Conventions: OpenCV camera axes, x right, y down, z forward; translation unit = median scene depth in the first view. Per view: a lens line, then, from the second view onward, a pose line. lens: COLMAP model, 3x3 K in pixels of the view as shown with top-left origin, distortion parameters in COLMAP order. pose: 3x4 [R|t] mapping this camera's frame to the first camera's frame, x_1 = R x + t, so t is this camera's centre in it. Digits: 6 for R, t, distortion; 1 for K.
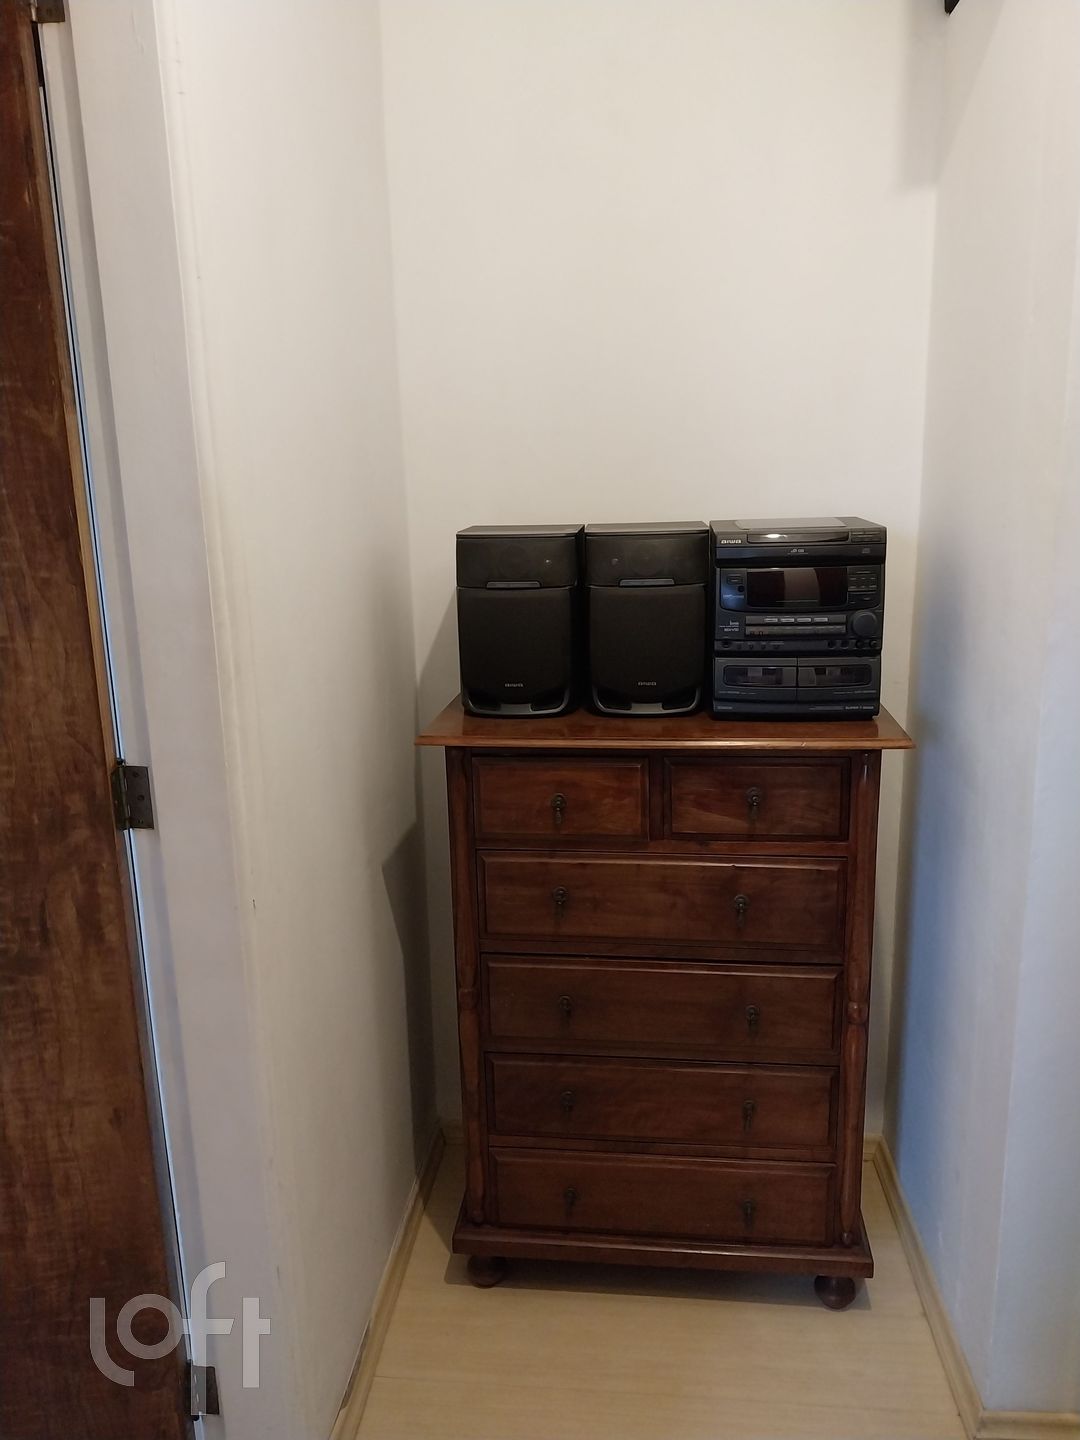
lens RADIAL K [[1082.2, 0, 524.3], [0, 1082.2, 752.9], [0, 0, 1]] dist [0.031542, -0.050351]
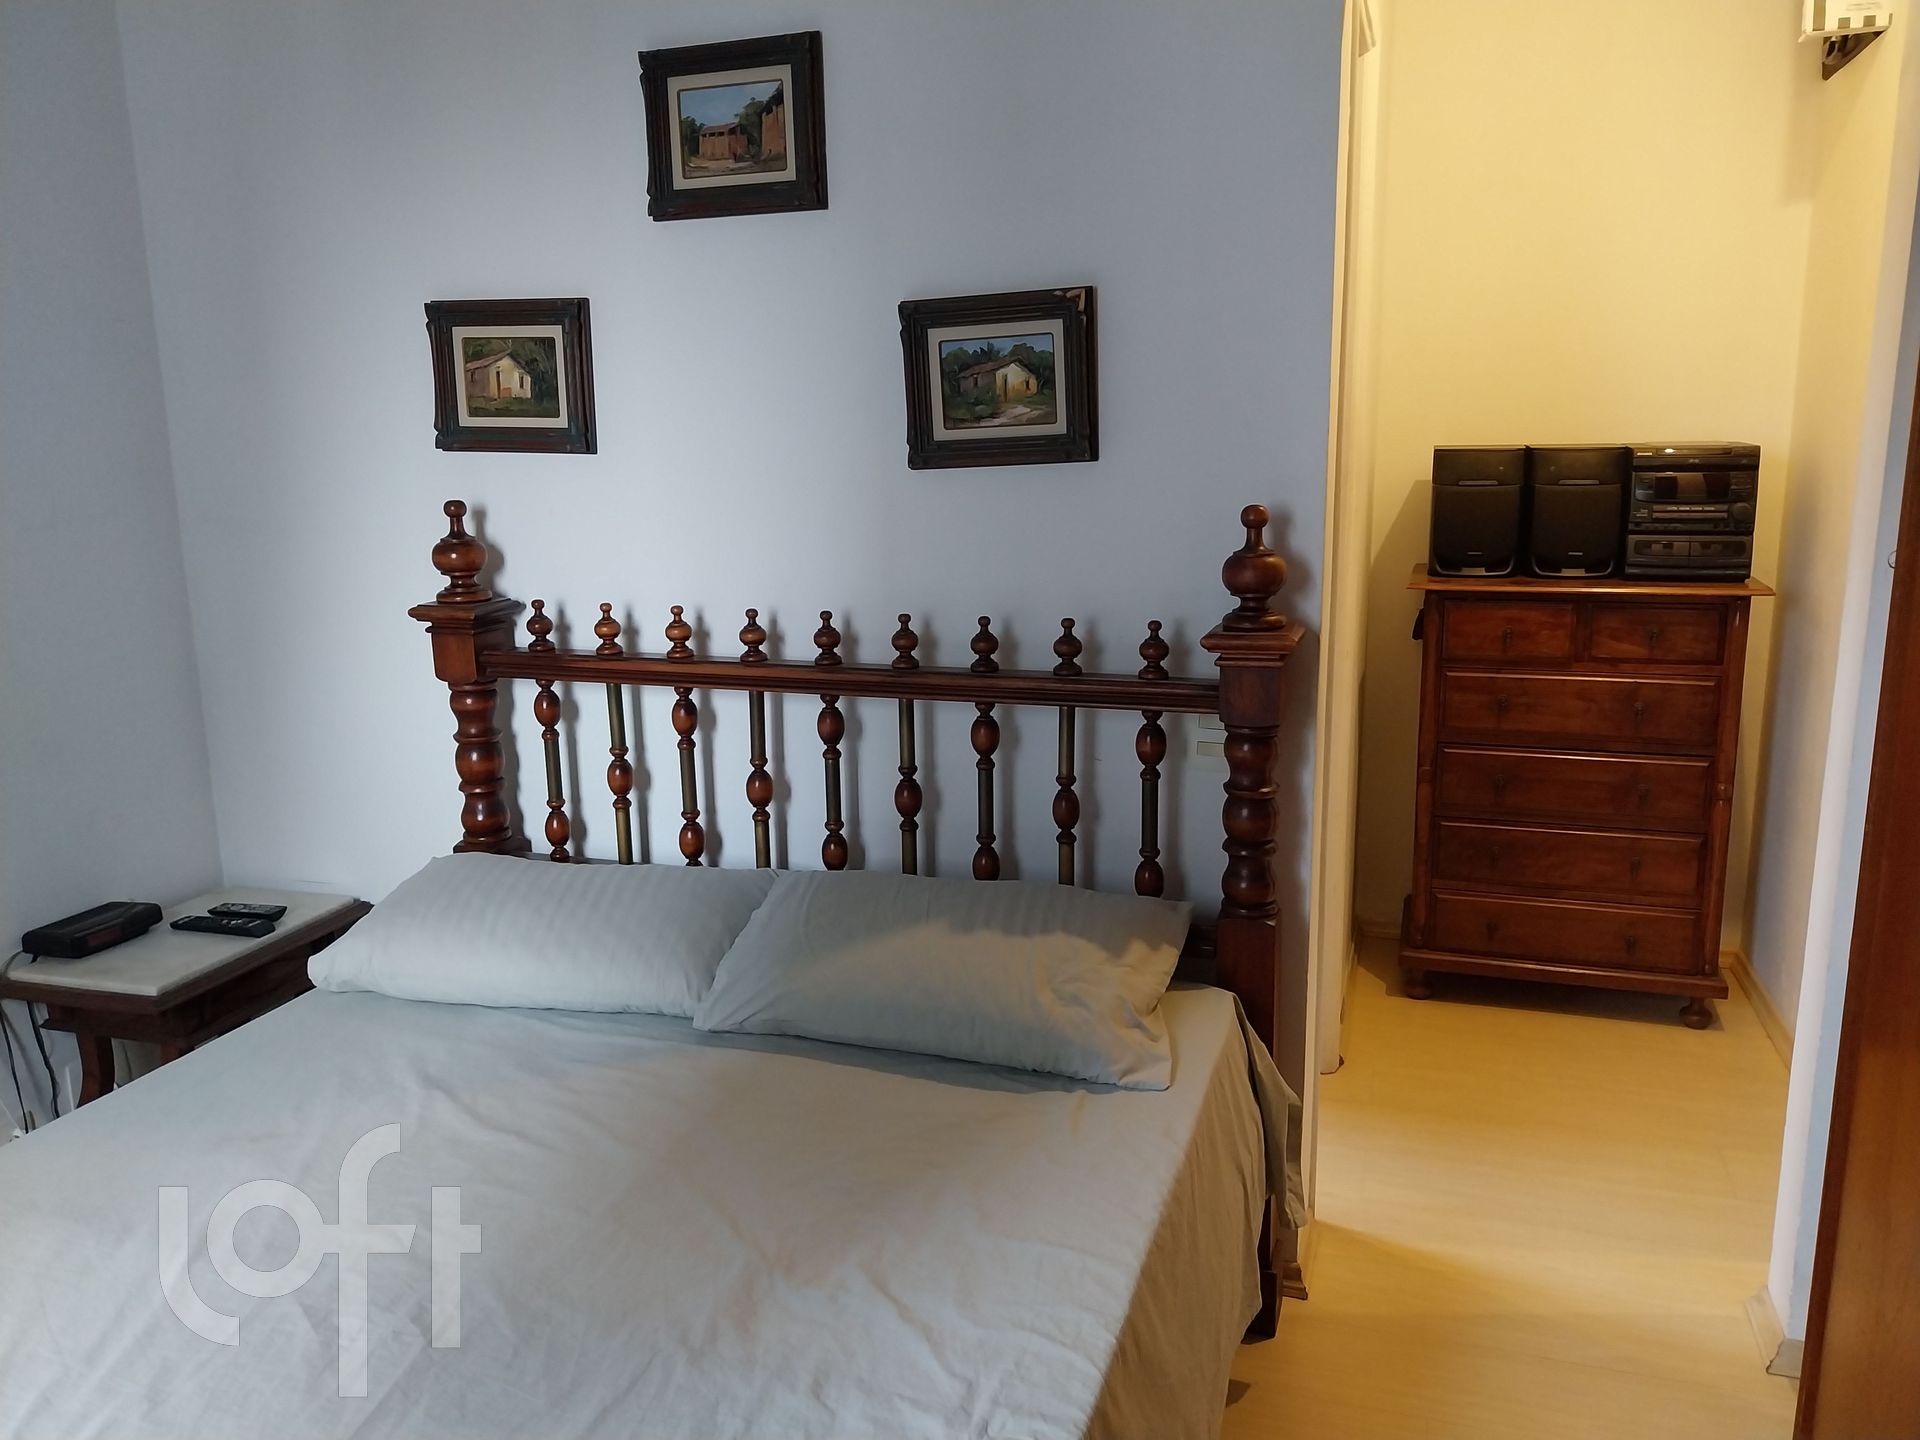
lens RADIAL K [[1442.9, 0, 955.2], [0, 1442.9, 723.6], [0, 0, 1]] dist [0.031542, -0.050351]
pose [[0.981790, 0.043059, -0.185027, -0.325995], [-0.044557, 0.998999, -0.003946, 0.204635], [0.184671, 0.012118, 0.982726, -1.025864]]
